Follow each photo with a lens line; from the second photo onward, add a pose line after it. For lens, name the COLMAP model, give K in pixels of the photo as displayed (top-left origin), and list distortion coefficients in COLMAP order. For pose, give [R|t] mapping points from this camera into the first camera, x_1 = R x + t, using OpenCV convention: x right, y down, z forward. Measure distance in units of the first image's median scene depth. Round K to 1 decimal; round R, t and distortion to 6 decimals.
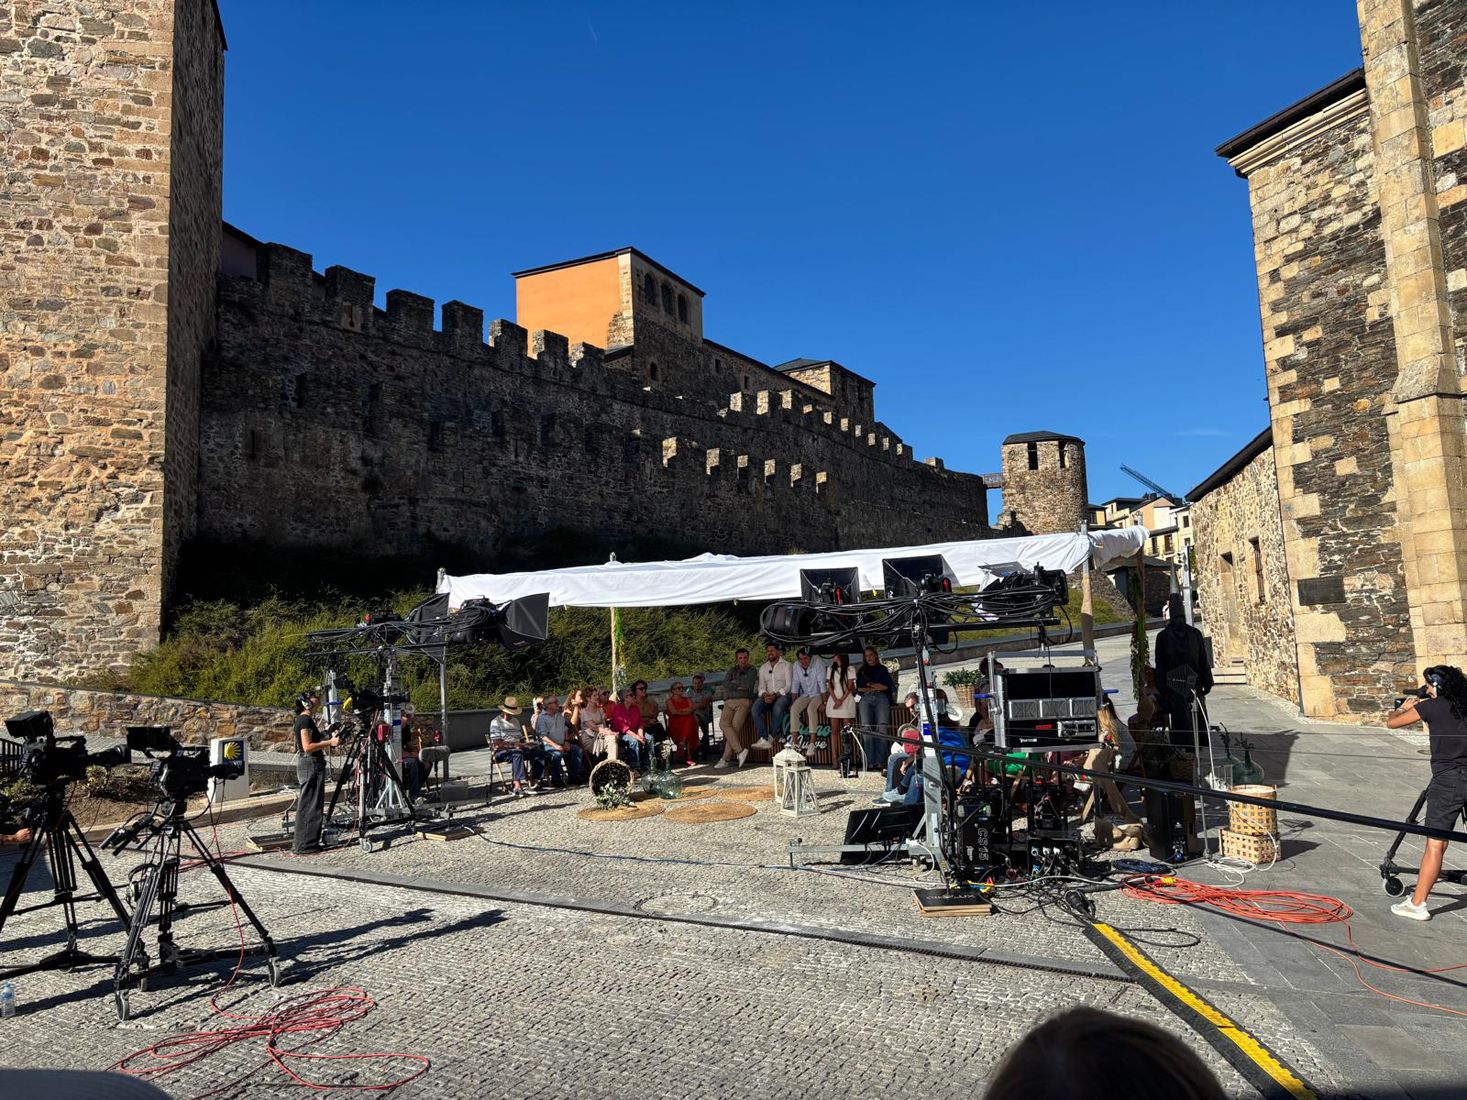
lens RADIAL K [[1132.6, 0, 720.5], [0, 1132.6, 549.9], [0, 0, 1]] dist [0.057765, -0.075323]
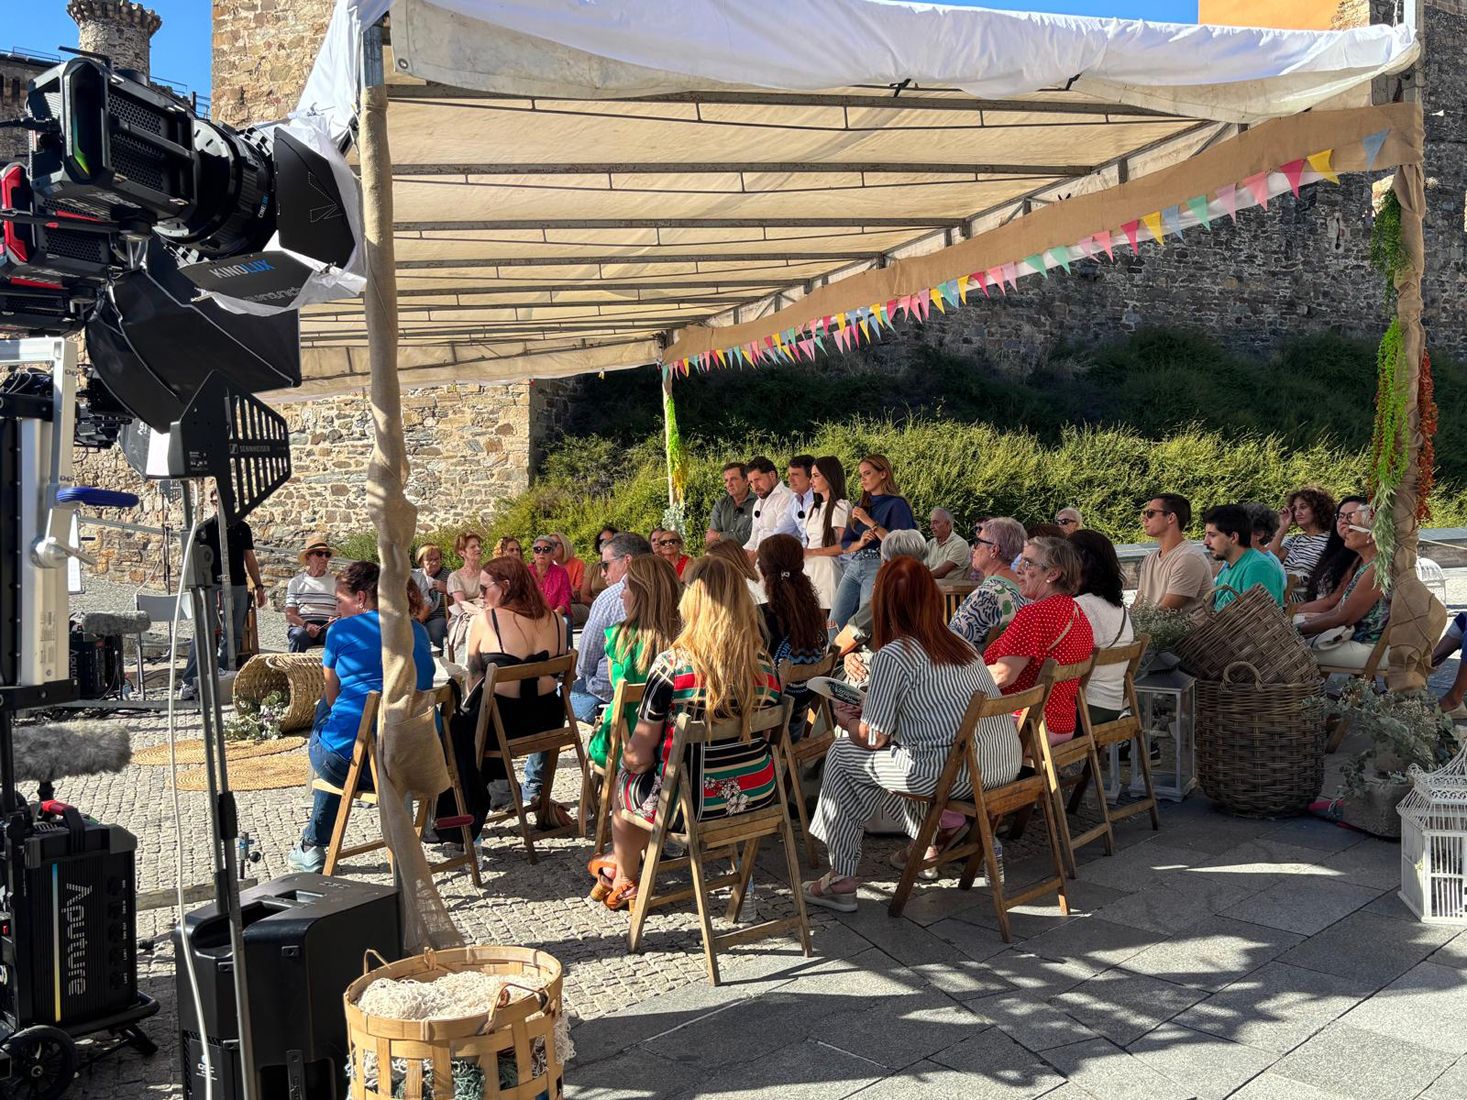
lens RADIAL K [[1308.6, 0, 718.5], [0, 1308.6, 558.8], [0, 0, 1]] dist [0.030424, -0.015092]
pose [[0.796341, 0.034564, -0.603860, 0.202496], [0.034947, 0.994069, 0.102985, 0.041468], [0.603838, -0.103114, 0.790410, 0.339223]]
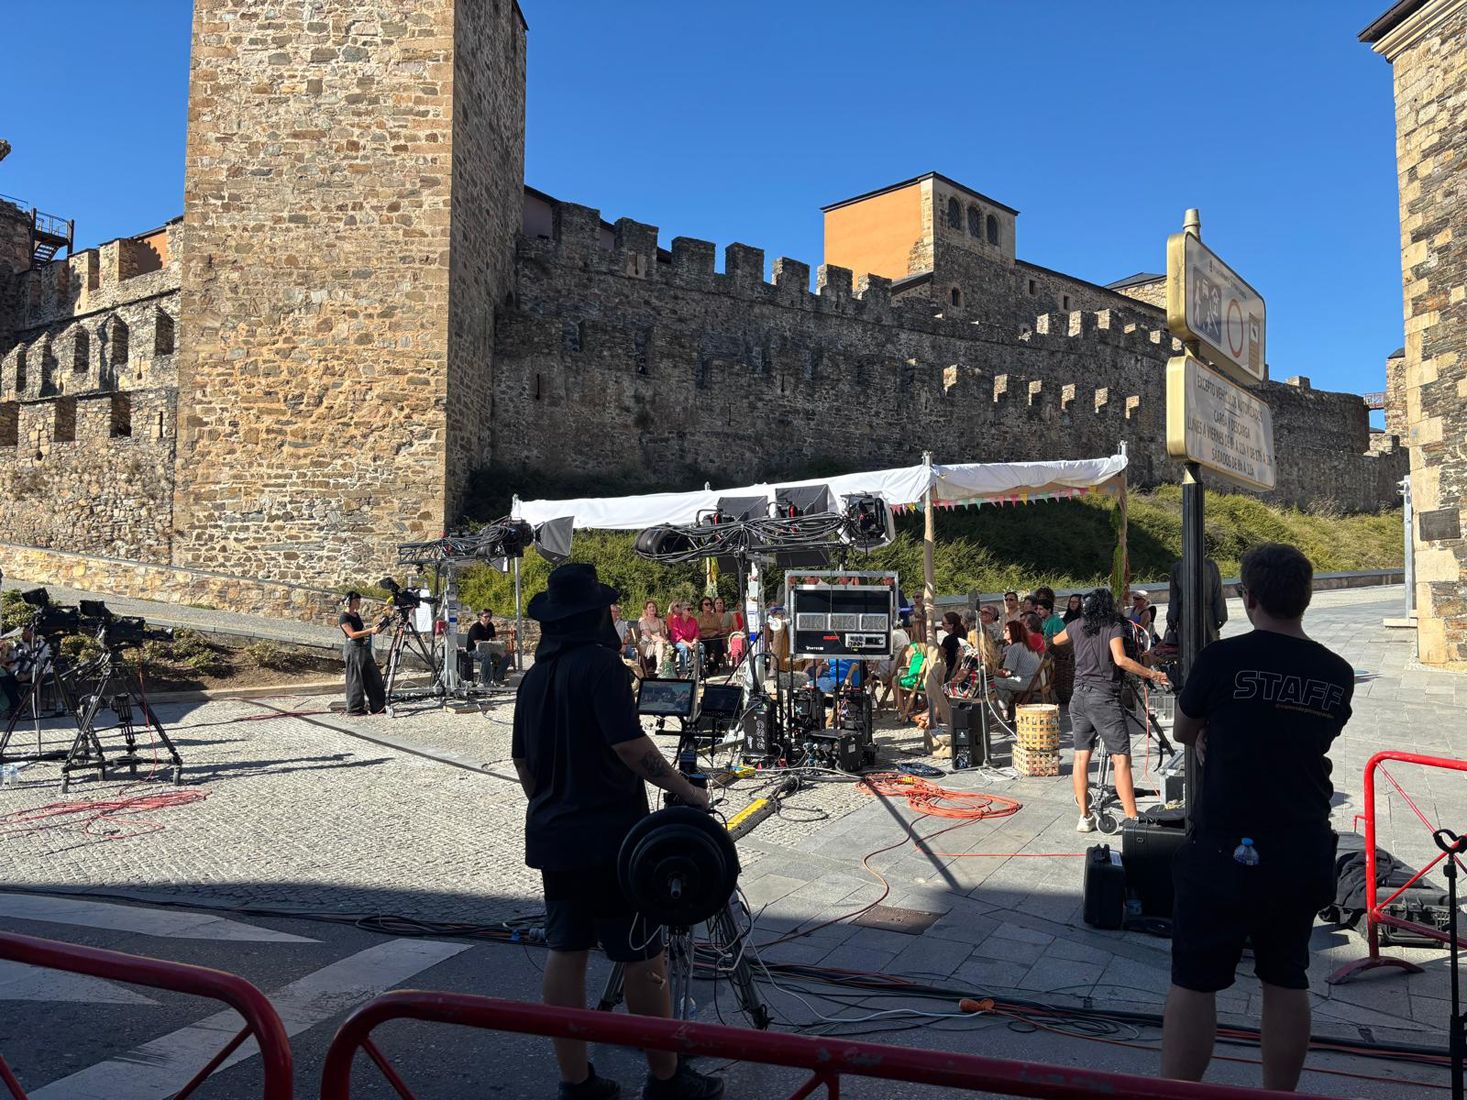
lens RADIAL K [[1132.6, 0, 730.1], [0, 1132.6, 550.2], [0, 0, 1]] dist [0.057765, -0.075323]
pose [[0.945844, 0.021710, -0.323894, 0.183287], [-0.001428, 0.998030, 0.062725, -0.000215], [0.324618, -0.058865, 0.944012, -0.025402]]
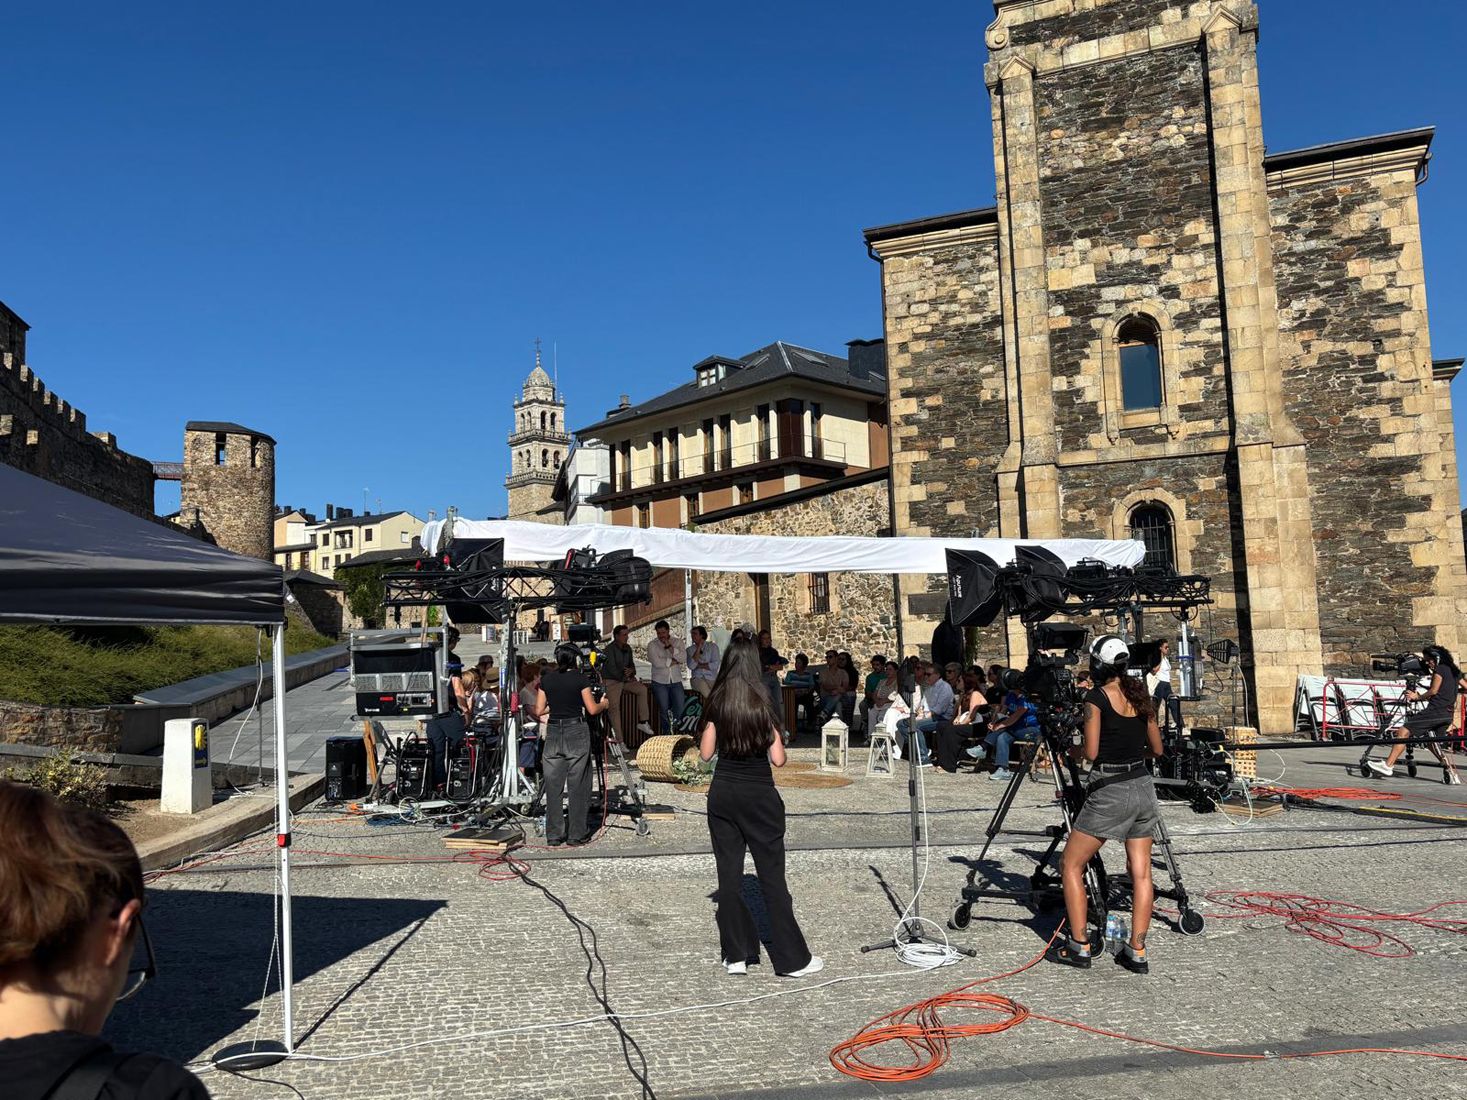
lens RADIAL K [[1244.3, 0, 709.8], [0, 1244.3, 552.5], [0, 0, 1]] dist [0.062214, -0.008001]
pose [[0.715038, 0.091246, 0.693105, -0.384998], [-0.080965, 0.995583, -0.047540, 0.040939], [-0.694381, -0.022125, 0.719267, 0.114453]]
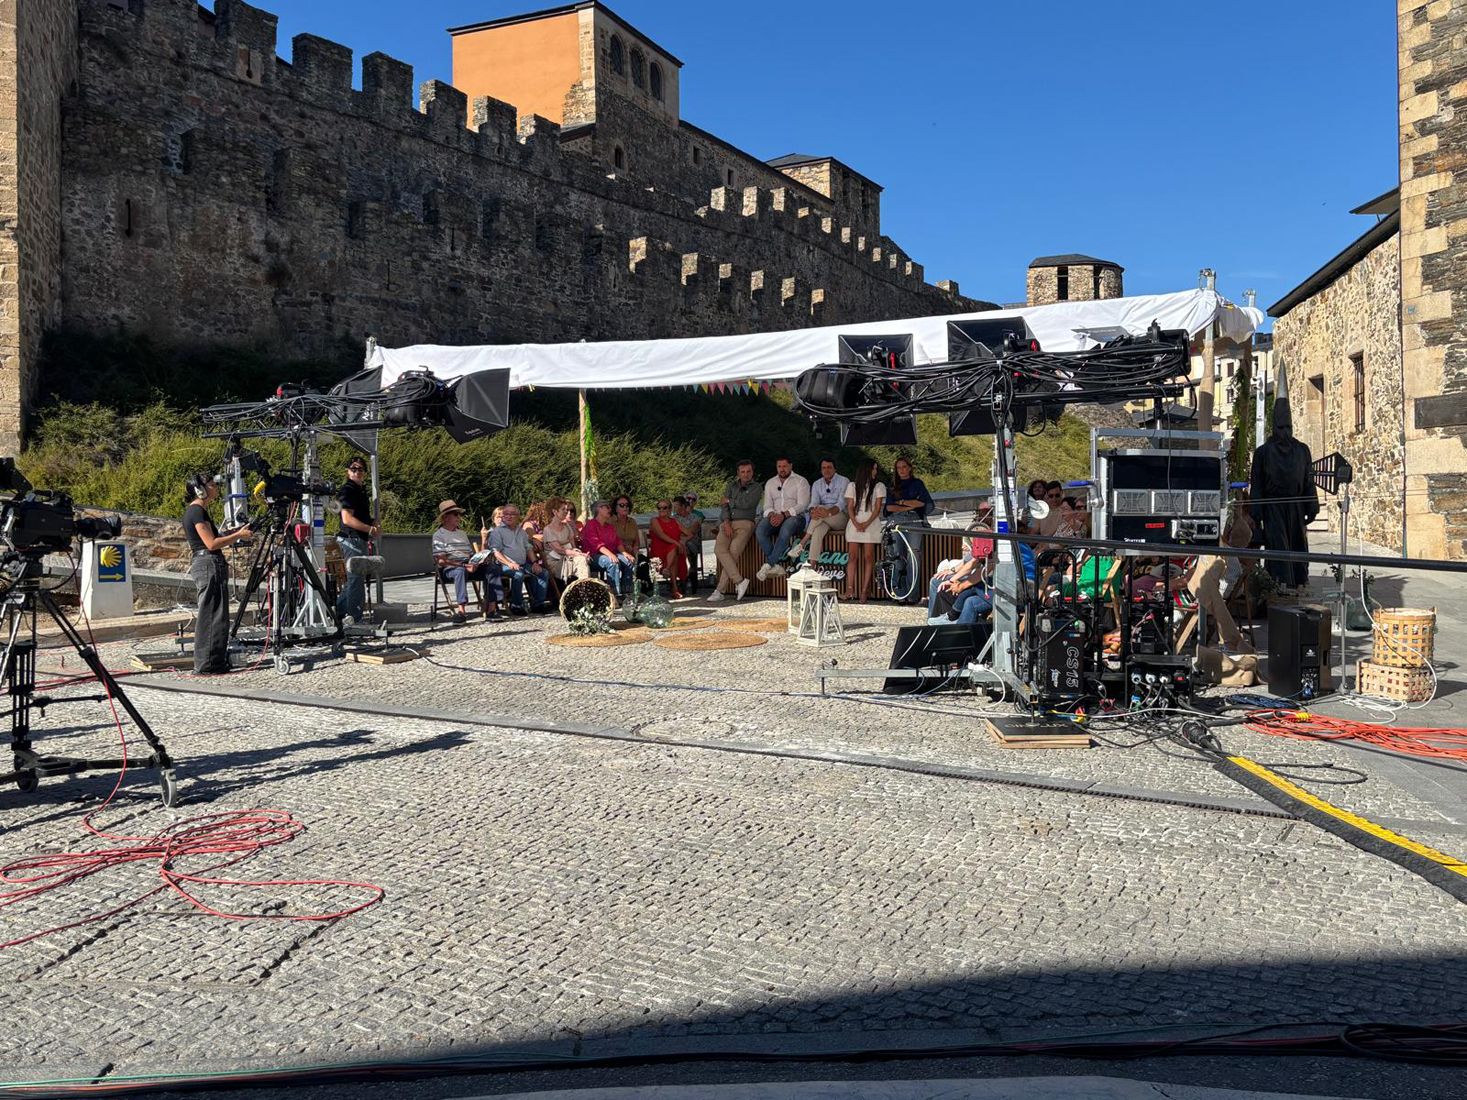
lens RADIAL K [[1308.6, 0, 721.5], [0, 1308.6, 553.6], [0, 0, 1]] dist [0.030424, -0.015092]
pose [[0.999165, 0.026845, 0.030806, -0.013896], [-0.030366, 0.992283, 0.120216, 0.025043], [-0.027341, -0.121051, 0.992270, 0.036482]]
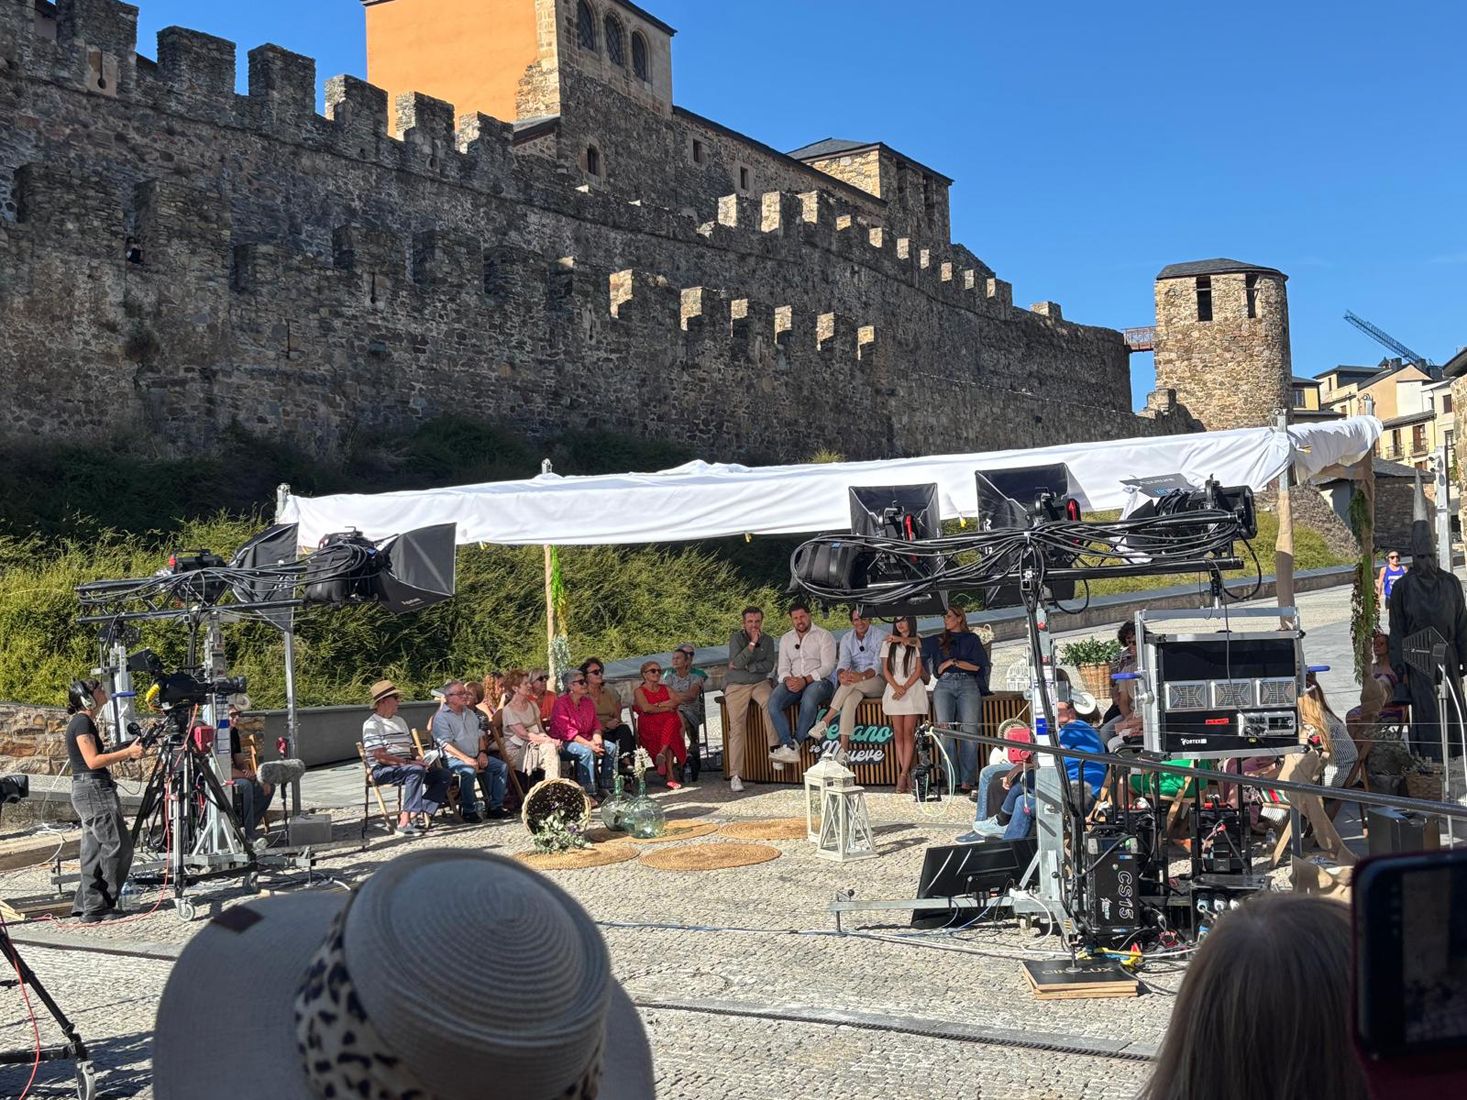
lens RADIAL K [[1842.1, 0, 741.0], [0, 1842.1, 549.3], [0, 0, 1]] dist [0.046576, 0.000000]
pose [[0.999716, -0.002852, 0.023651, -0.006860], [0.001585, 0.998572, 0.053393, -0.001302], [-0.023770, -0.053340, 0.998293, -0.023255]]
